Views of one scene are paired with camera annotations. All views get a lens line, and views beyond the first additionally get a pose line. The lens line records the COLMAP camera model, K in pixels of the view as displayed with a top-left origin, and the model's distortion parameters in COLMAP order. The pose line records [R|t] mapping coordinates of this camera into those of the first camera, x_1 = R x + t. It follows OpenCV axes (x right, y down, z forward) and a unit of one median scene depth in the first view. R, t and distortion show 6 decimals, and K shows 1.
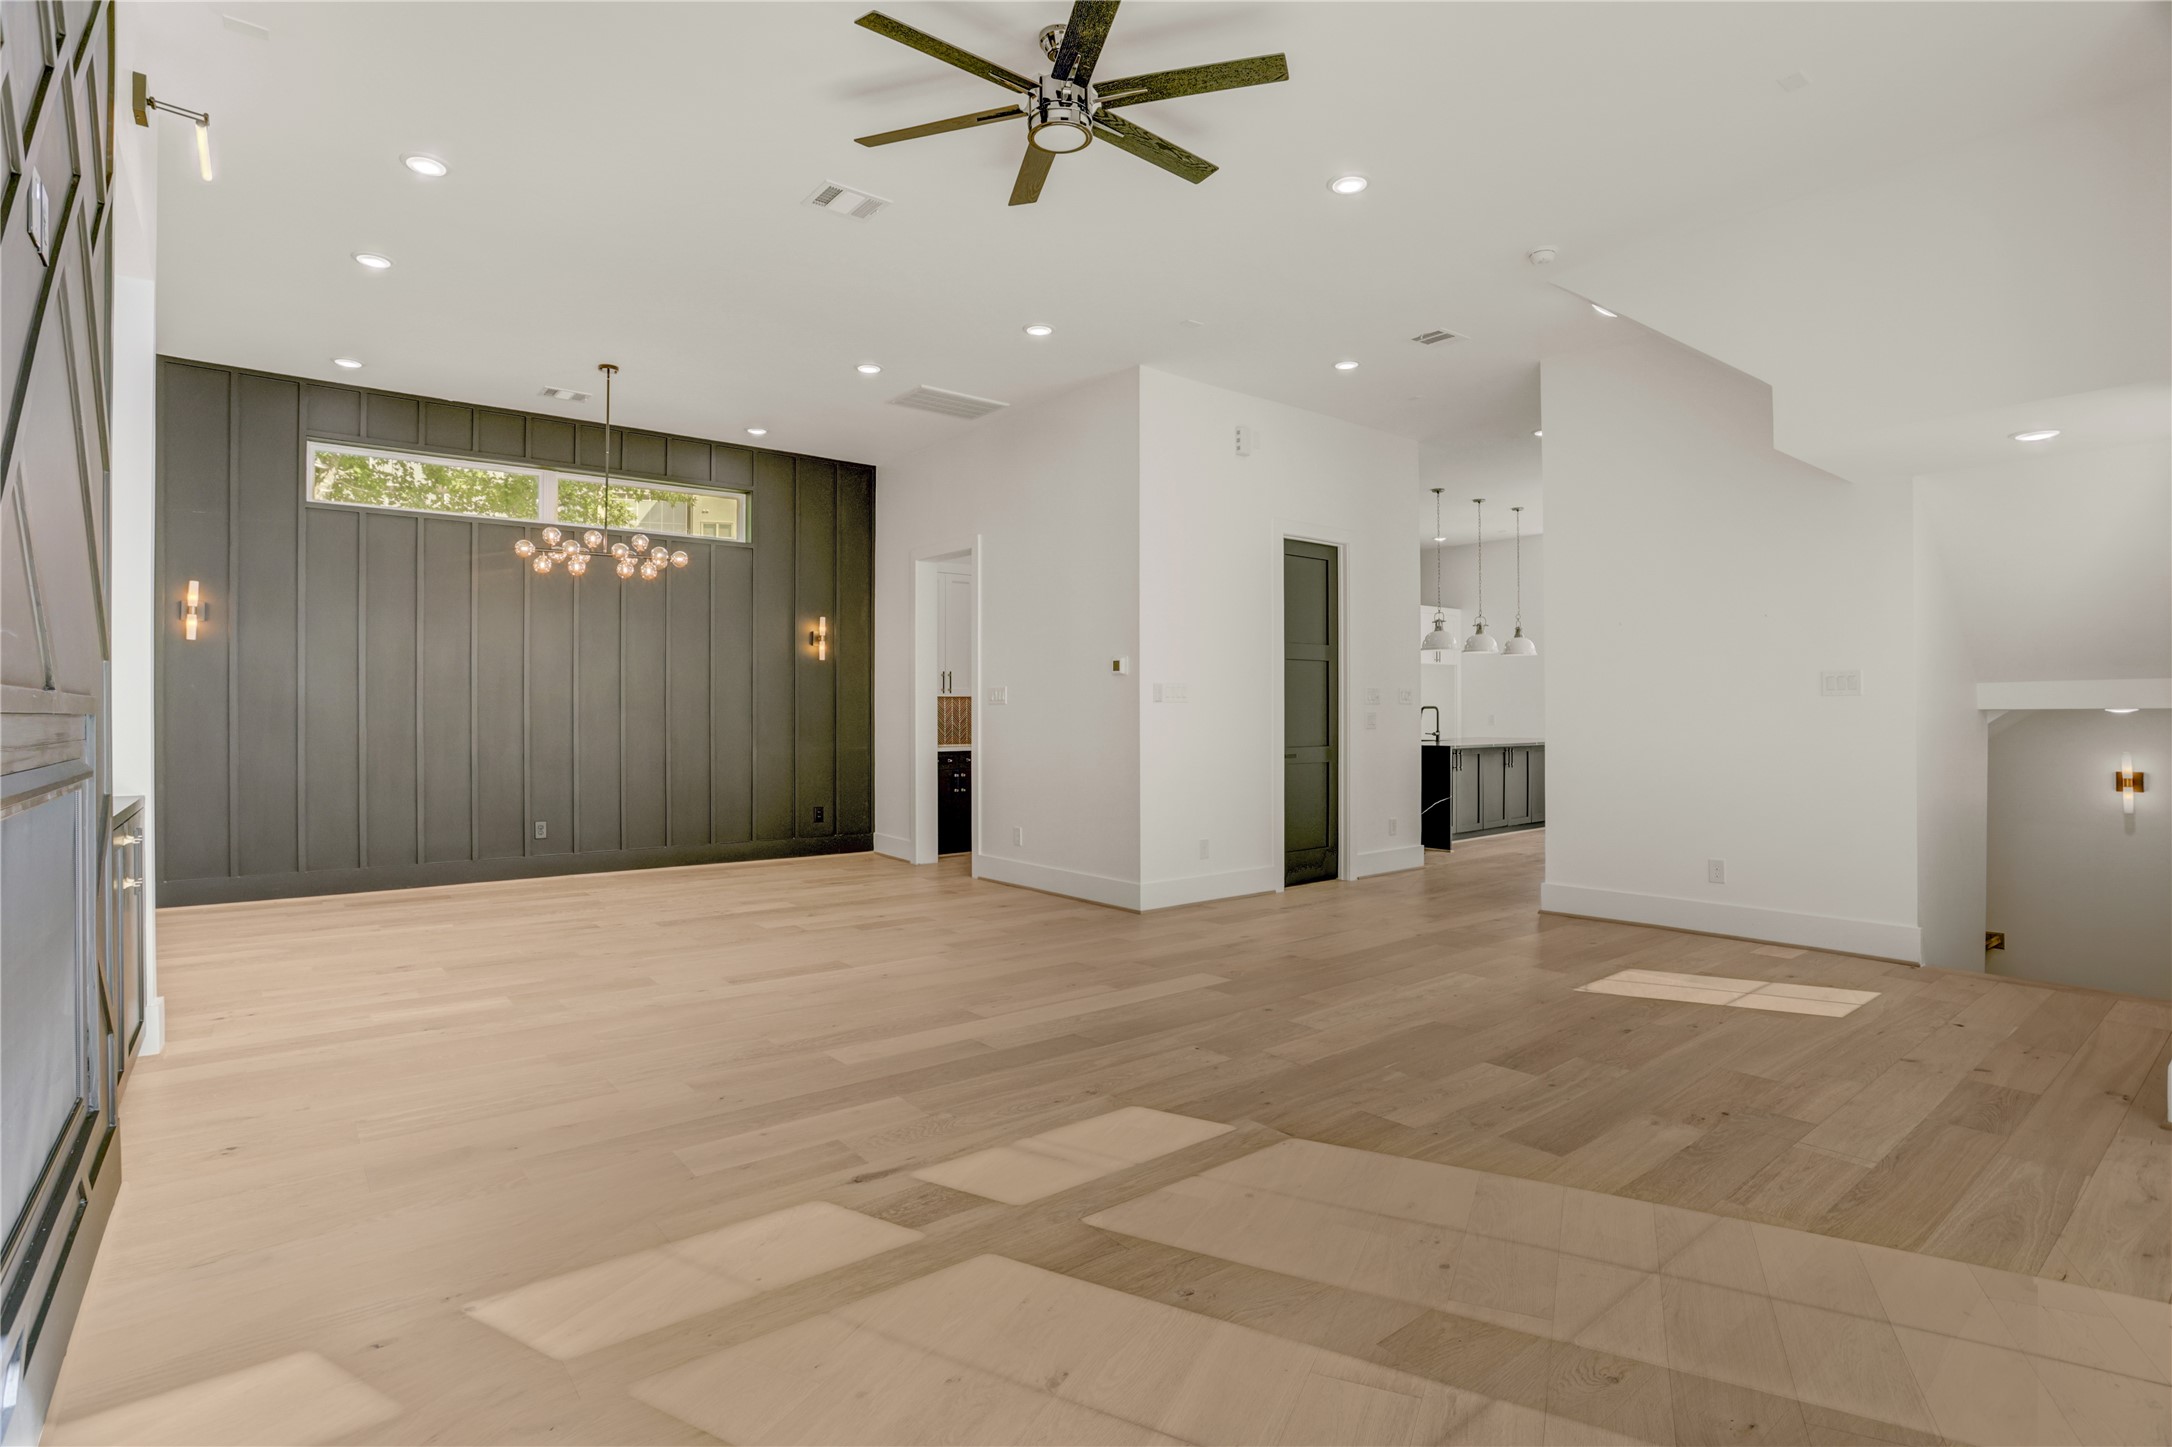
lens RADIAL K [[1064.9, 0, 1083.1], [0, 1064.9, 712.0], [0, 0, 1]] dist [-0.076973, 0.035639]
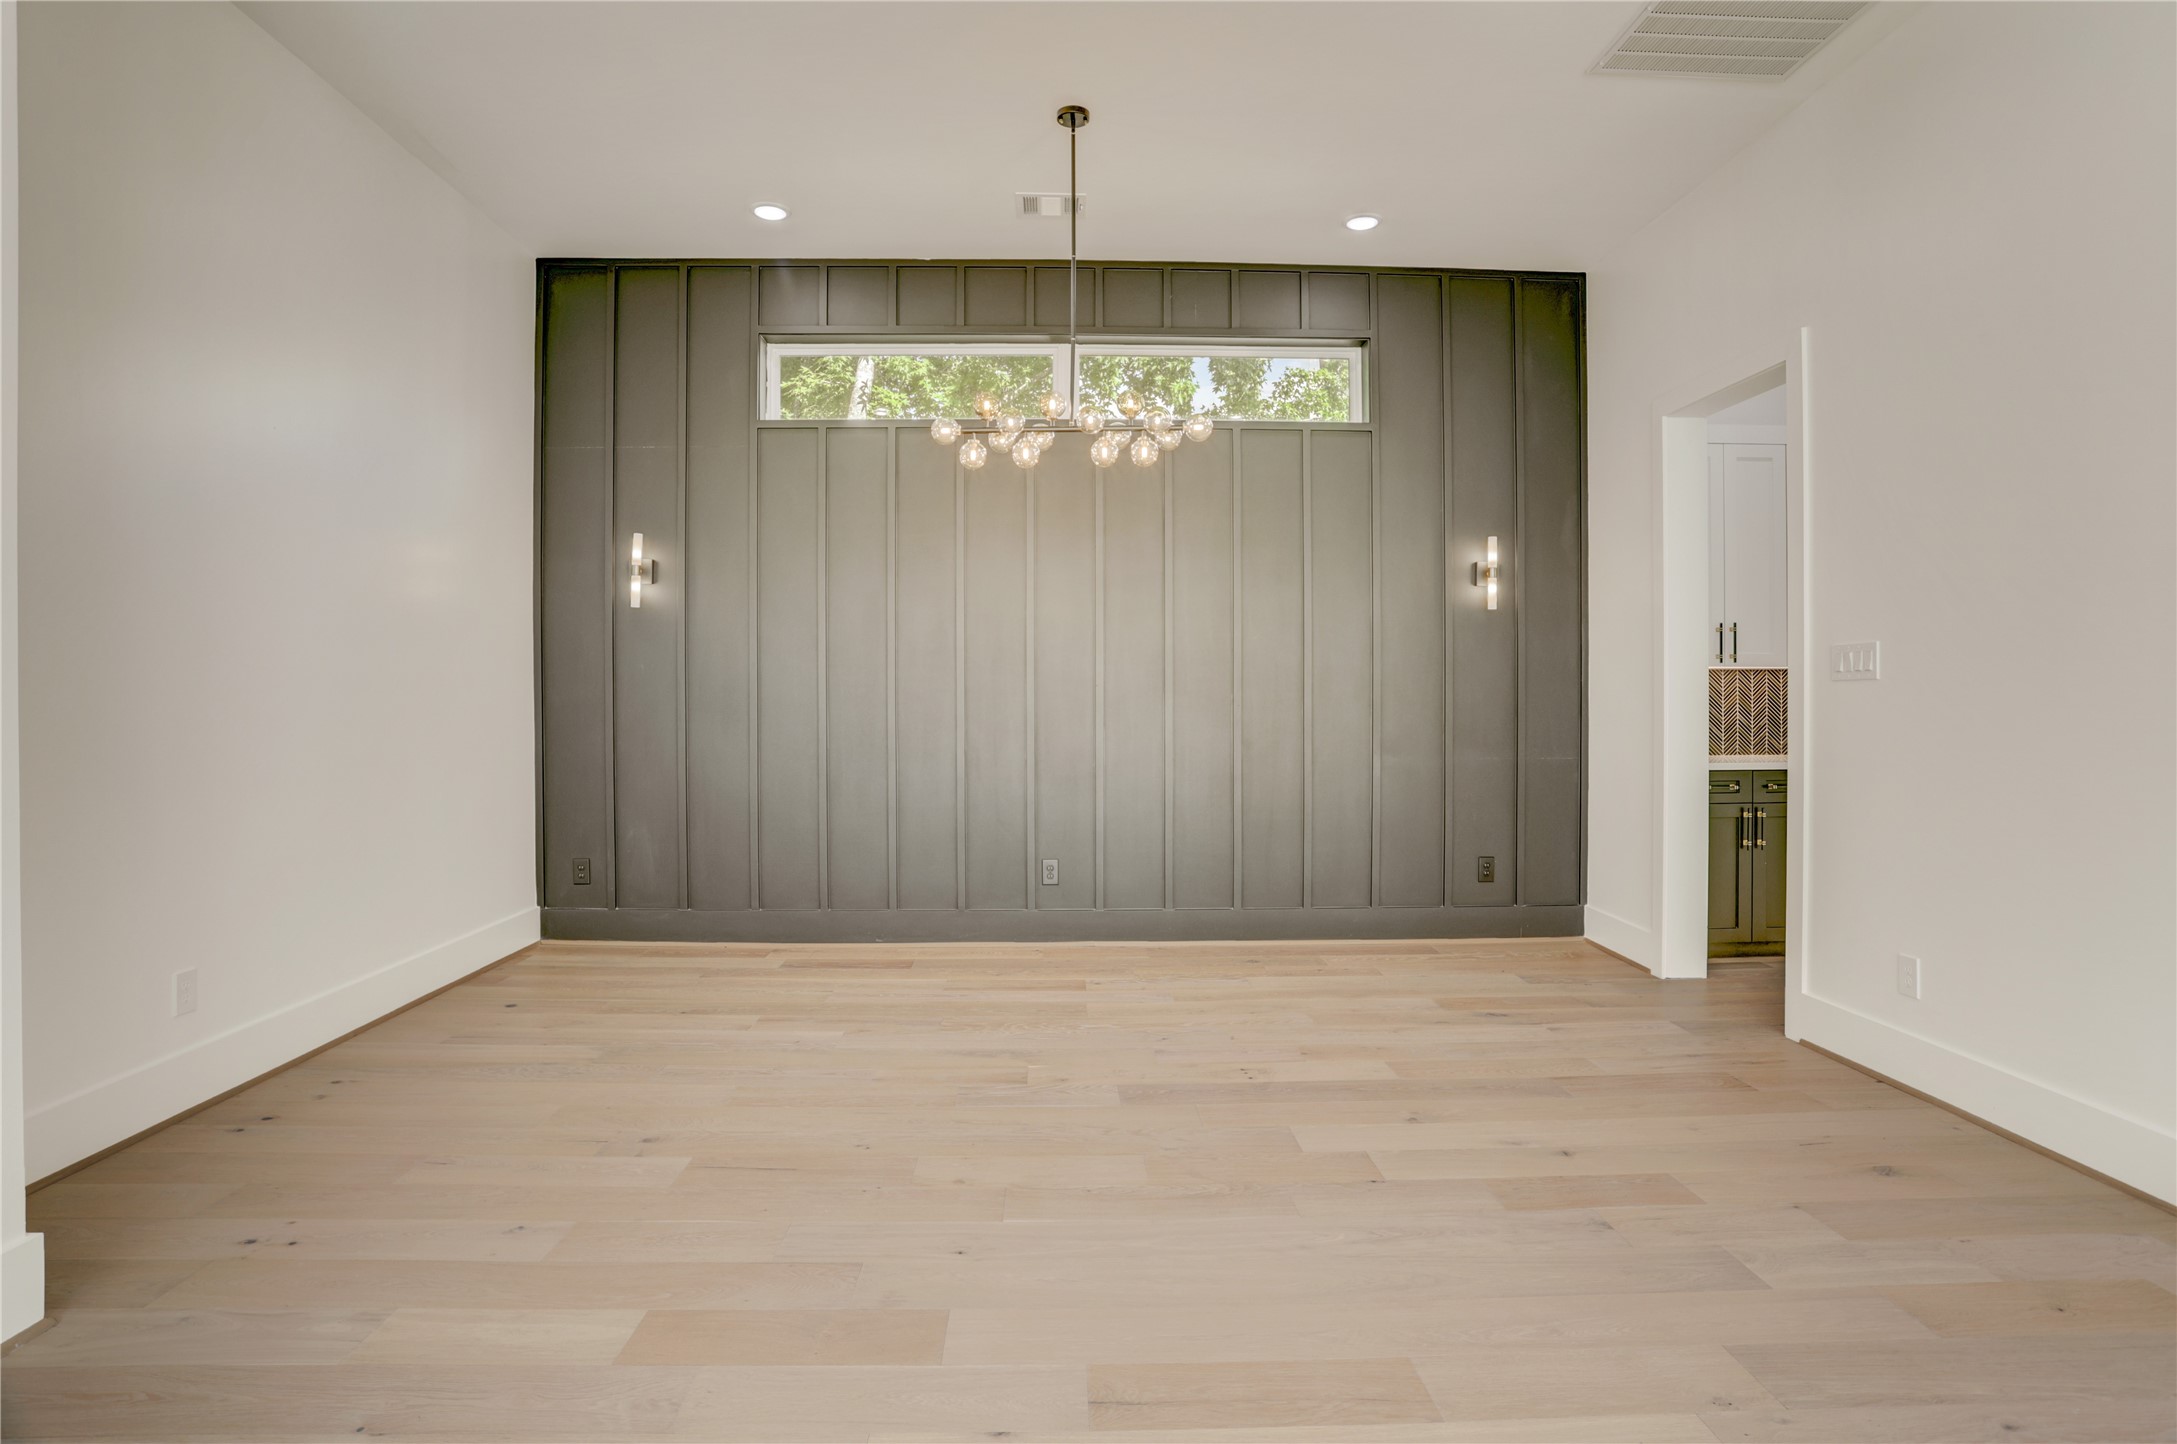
lens RADIAL K [[1111.4, 0, 1087.3], [0, 1111.4, 705.2], [0, 0, 1]] dist [-0.072084, 0.040730]
pose [[0.795077, 0.002380, -0.606504, -0.054948], [0.001404, 0.999982, 0.005764, 0.000477], [0.606507, -0.005434, 0.795060, 0.386338]]
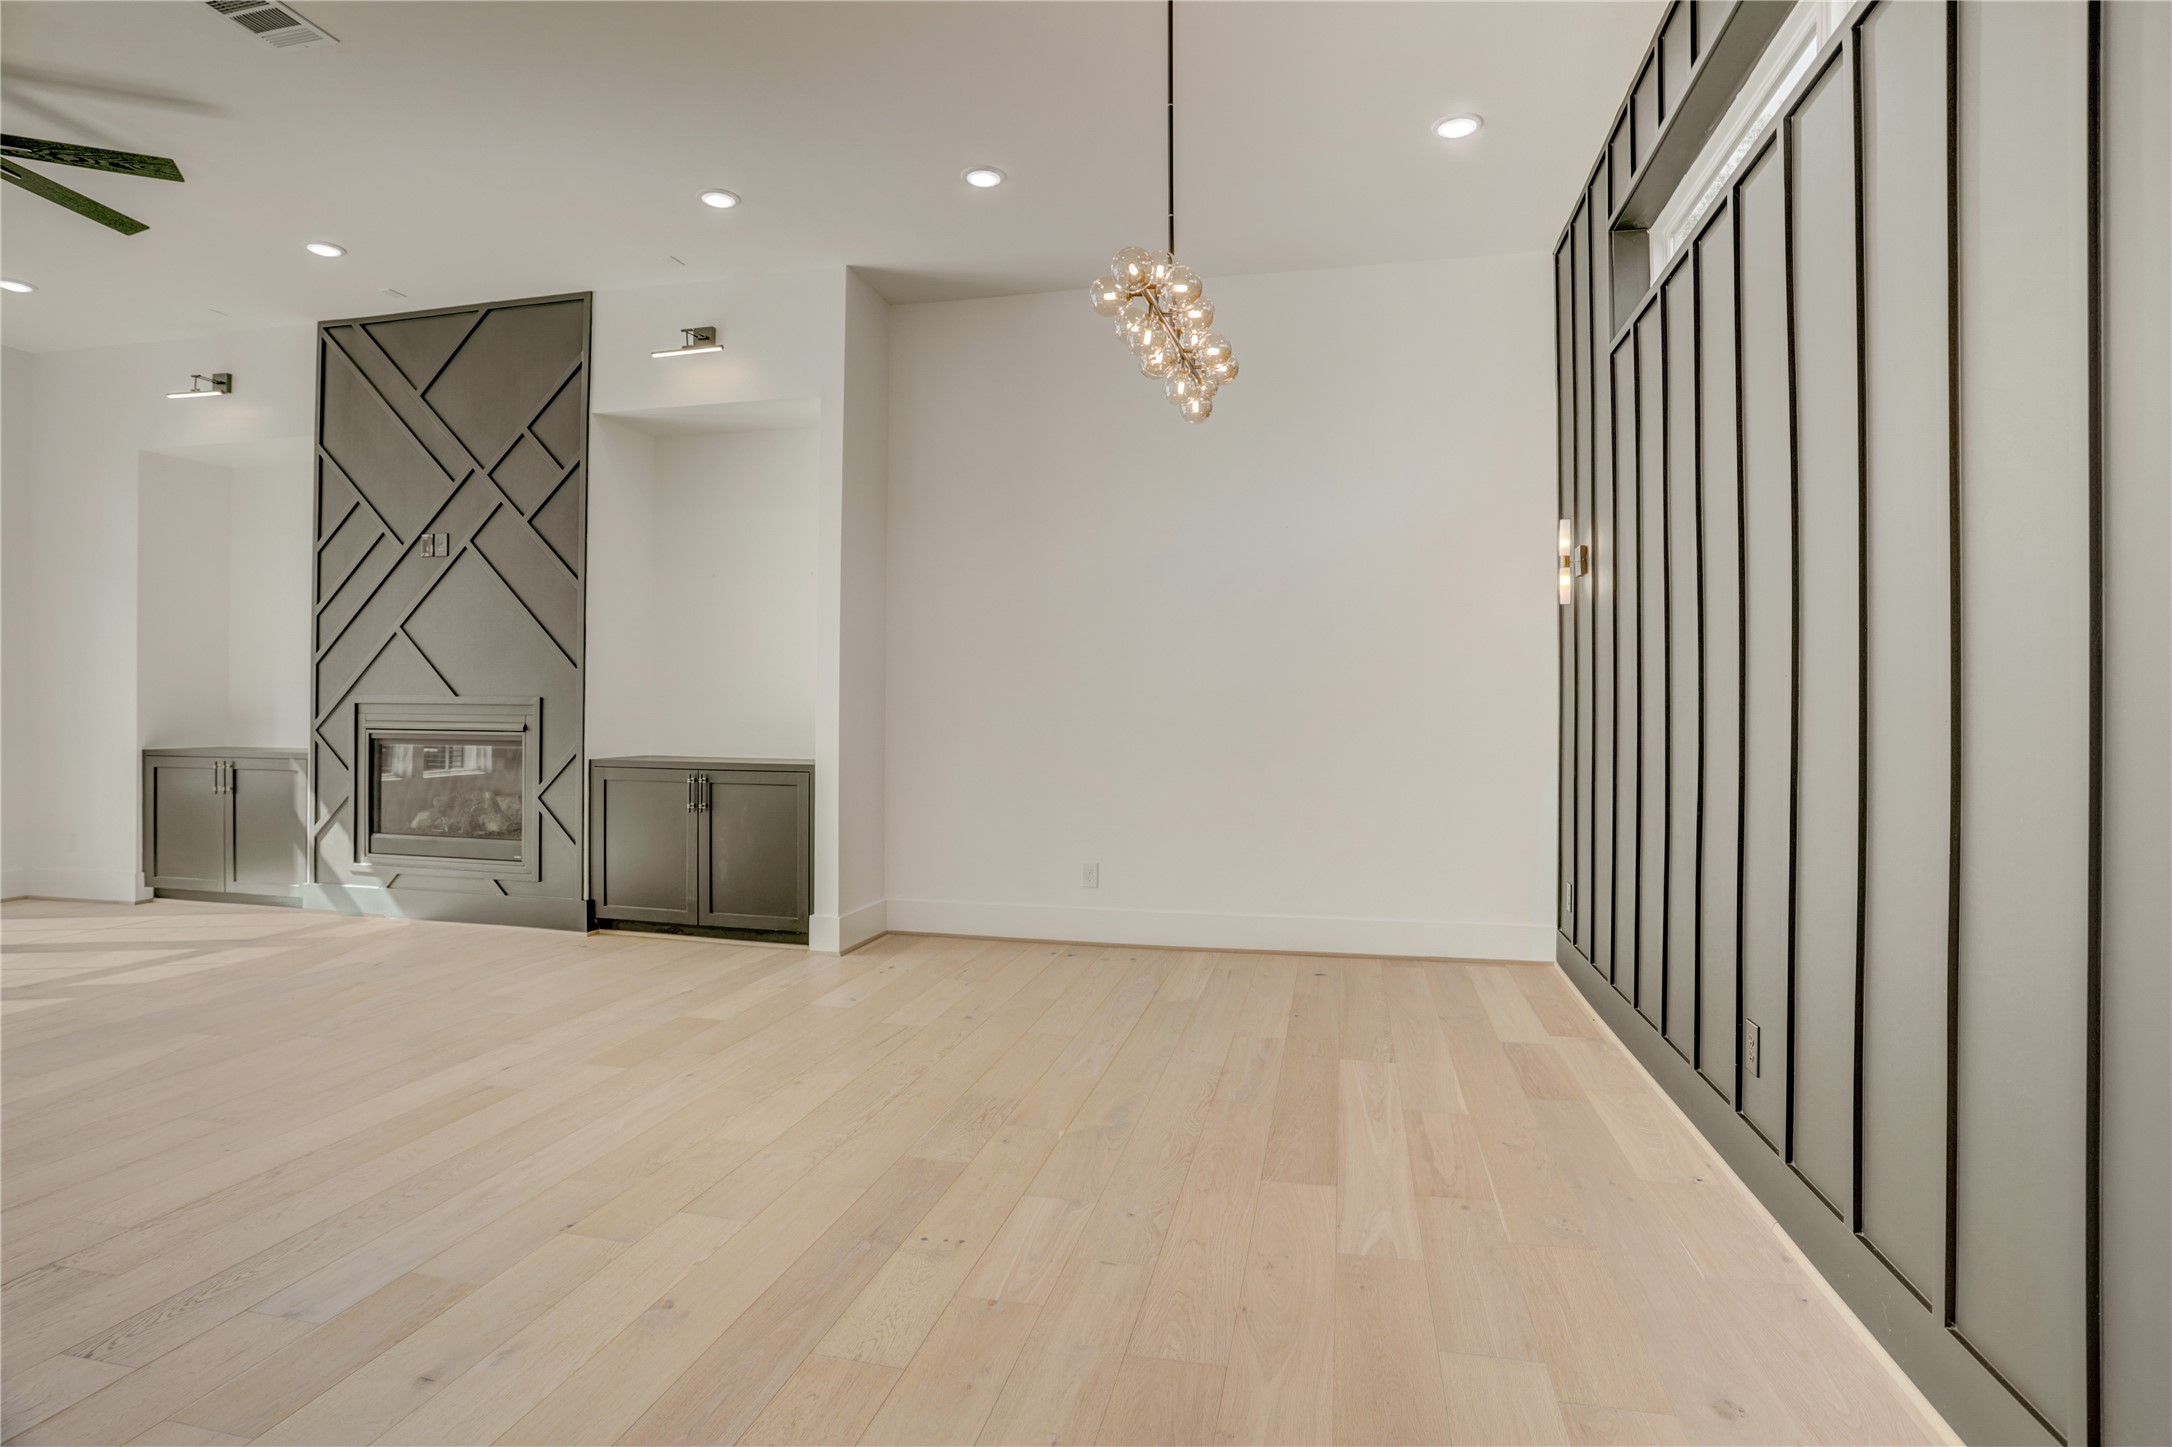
lens RADIAL K [[1108.8, 0, 1084.8], [0, 1108.8, 706.7], [0, 0, 1]] dist [-0.072084, 0.040730]
pose [[-0.786220, -0.005263, -0.617924, -0.112056], [-0.003893, 0.999986, -0.003563, 0.002782], [0.617934, -0.000396, -0.786230, 1.020315]]
